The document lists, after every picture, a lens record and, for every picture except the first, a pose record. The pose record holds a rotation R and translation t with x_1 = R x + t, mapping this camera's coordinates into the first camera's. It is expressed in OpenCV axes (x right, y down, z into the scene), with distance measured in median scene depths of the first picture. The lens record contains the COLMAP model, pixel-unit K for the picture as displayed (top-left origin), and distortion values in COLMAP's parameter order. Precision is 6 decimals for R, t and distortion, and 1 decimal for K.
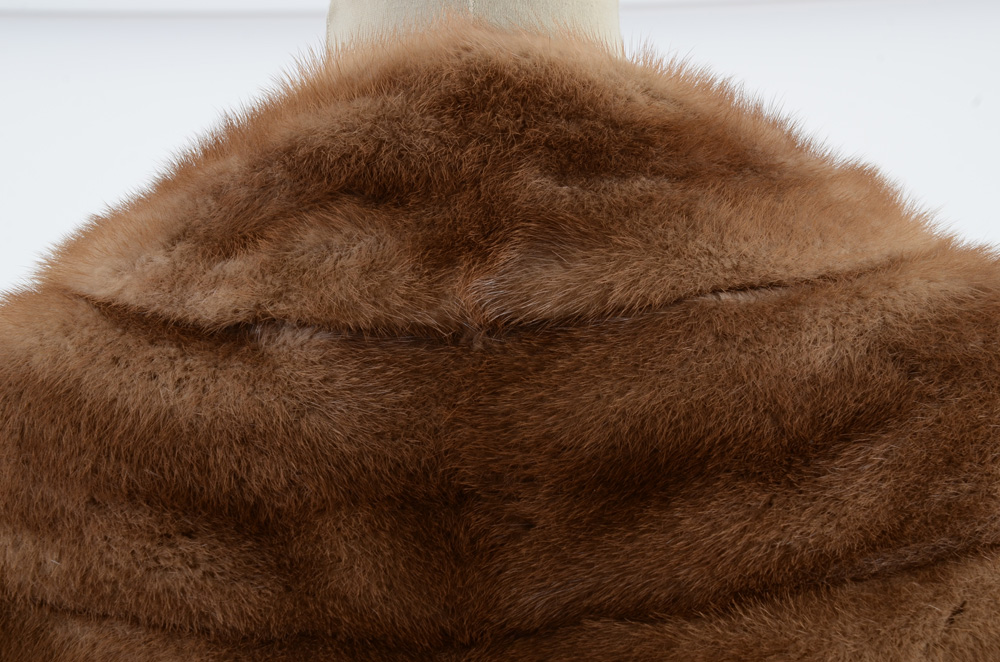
lens RADIAL K [[2680.4, 0, 499.3], [0, 2680.4, 330.0], [0, 0, 1]] dist [0.530399, 0.000000]
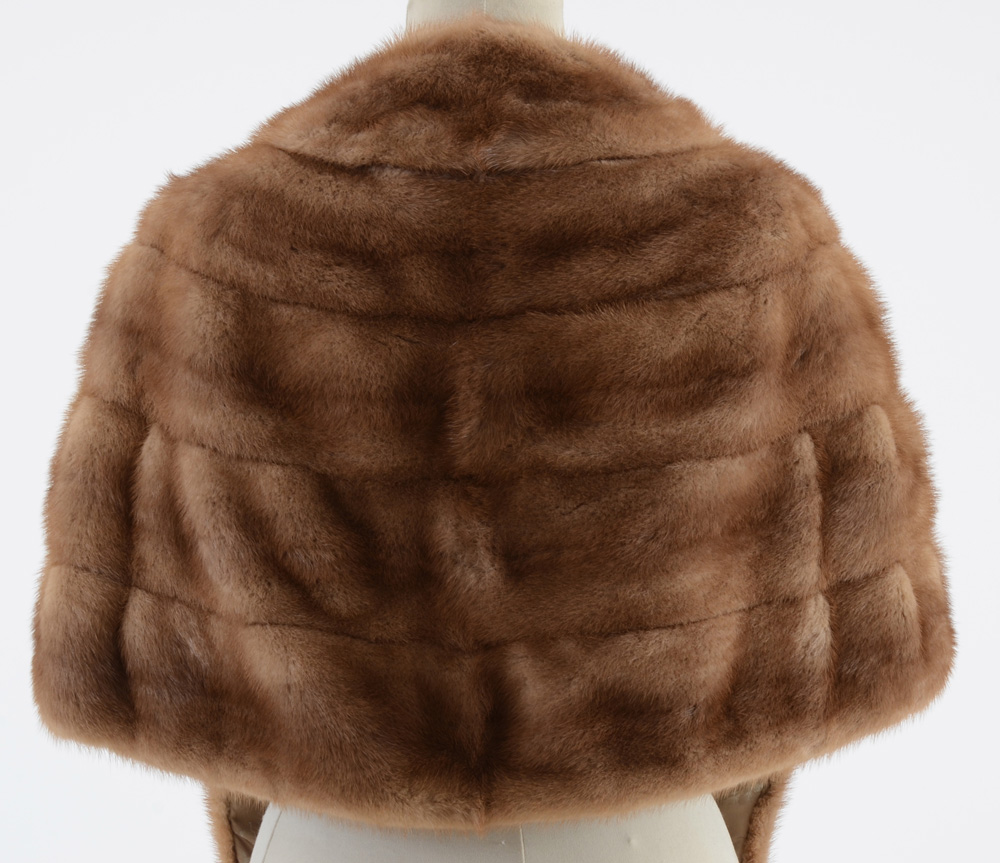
lens RADIAL K [[3895.2, 0, 493.2], [0, 3895.2, 431.7], [0, 0, 1]] dist [0.867675, 0.000000]
pose [[0.999050, 0.043141, 0.006230, -0.009490], [-0.043346, 0.998345, 0.037796, 0.083389], [-0.004589, -0.038030, 0.999266, -1.977163]]
